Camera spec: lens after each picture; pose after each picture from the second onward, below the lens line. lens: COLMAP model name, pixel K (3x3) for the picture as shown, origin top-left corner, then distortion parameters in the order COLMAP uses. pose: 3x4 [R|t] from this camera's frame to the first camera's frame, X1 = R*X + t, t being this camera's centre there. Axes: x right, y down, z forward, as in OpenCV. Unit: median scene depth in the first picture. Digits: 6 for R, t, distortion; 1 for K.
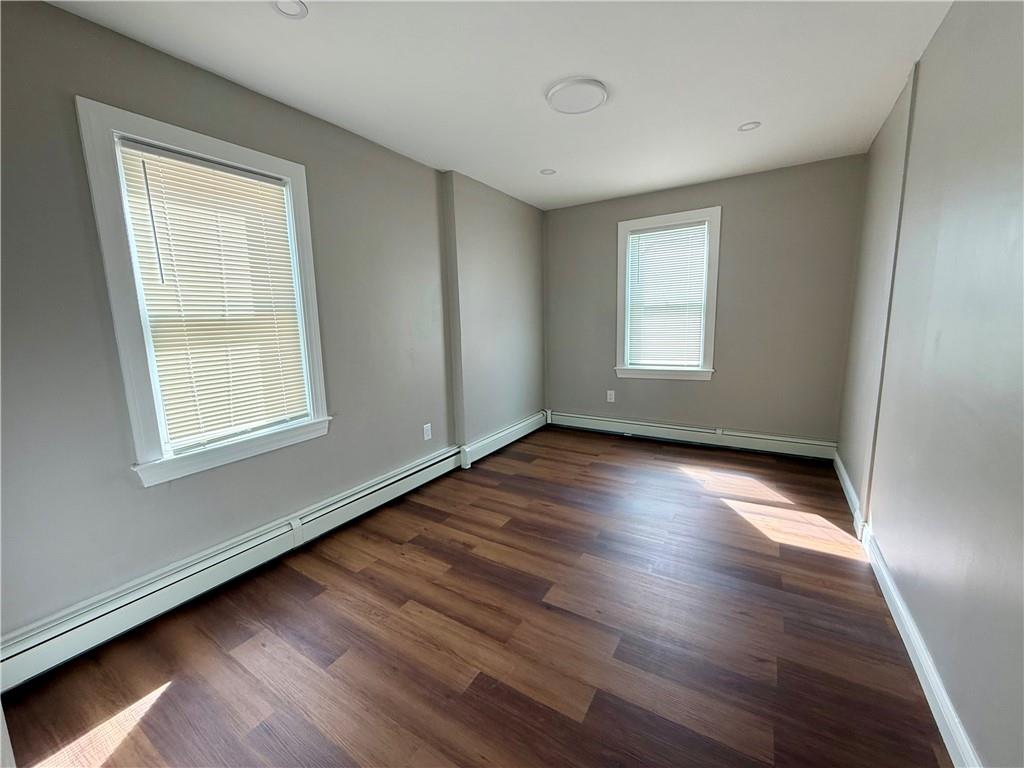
lens RADIAL K [[409.1, 0, 503.1], [0, 409.1, 389.2], [0, 0, 1]] dist [0.001505, -0.000072]
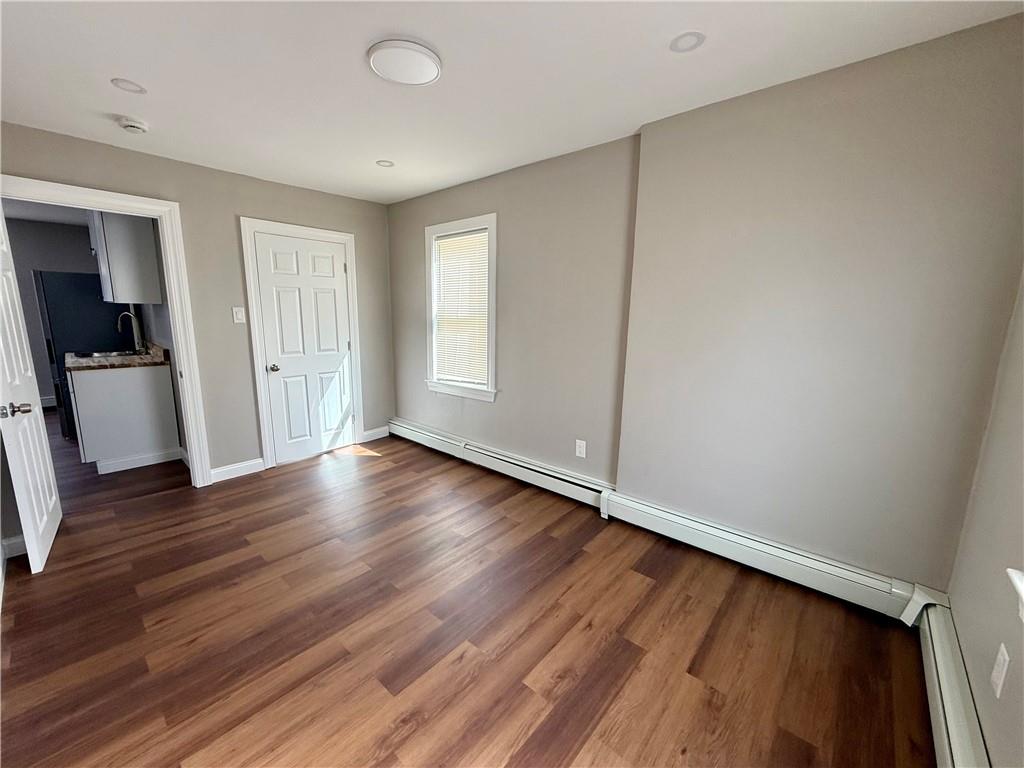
lens RADIAL K [[409.1, 0, 509.9], [0, 409.1, 387.7], [0, 0, 1]] dist [0.001505, -0.000072]
pose [[-0.151931, 0.205094, -0.966878, 0.860435], [-0.177485, 0.956672, 0.230818, -0.257983], [0.972325, 0.206675, -0.108947, 1.142142]]
